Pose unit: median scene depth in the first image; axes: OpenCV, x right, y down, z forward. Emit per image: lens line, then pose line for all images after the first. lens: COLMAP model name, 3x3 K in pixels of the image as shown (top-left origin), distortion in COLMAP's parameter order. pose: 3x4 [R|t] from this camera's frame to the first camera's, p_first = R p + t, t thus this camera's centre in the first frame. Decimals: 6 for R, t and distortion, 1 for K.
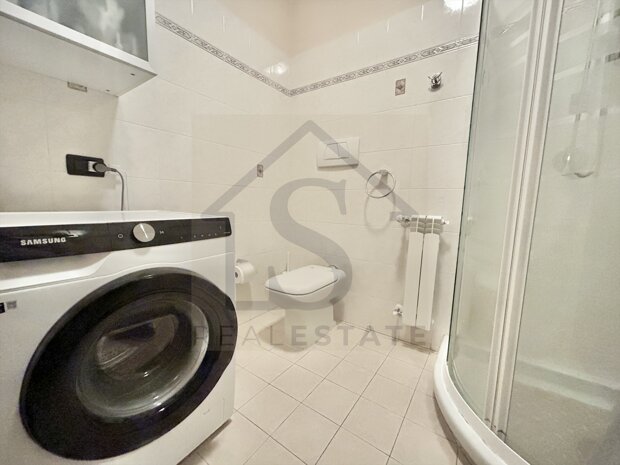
lens RADIAL K [[249.8, 0, 309.0], [0, 249.8, 232.6], [0, 0, 1]] dist [-0.001529, -0.000479]
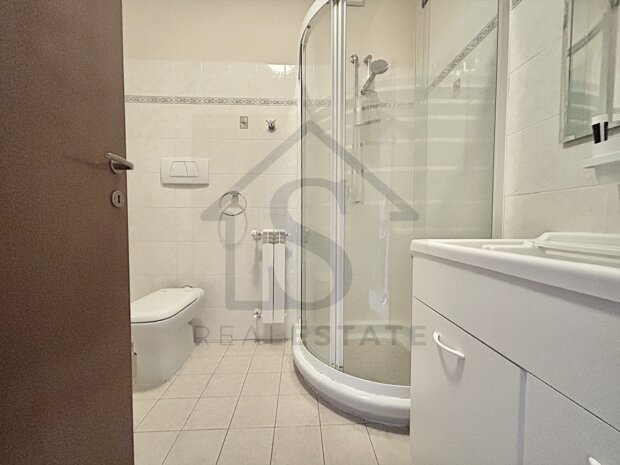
lens RADIAL K [[249.8, 0, 310.0], [0, 249.8, 232.5], [0, 0, 1]] dist [-0.001529, -0.000479]
pose [[0.793309, -0.047324, 0.606978, -0.130025], [0.090716, 0.995033, -0.040984, 0.011627], [-0.602024, 0.087575, 0.793661, -0.082297]]
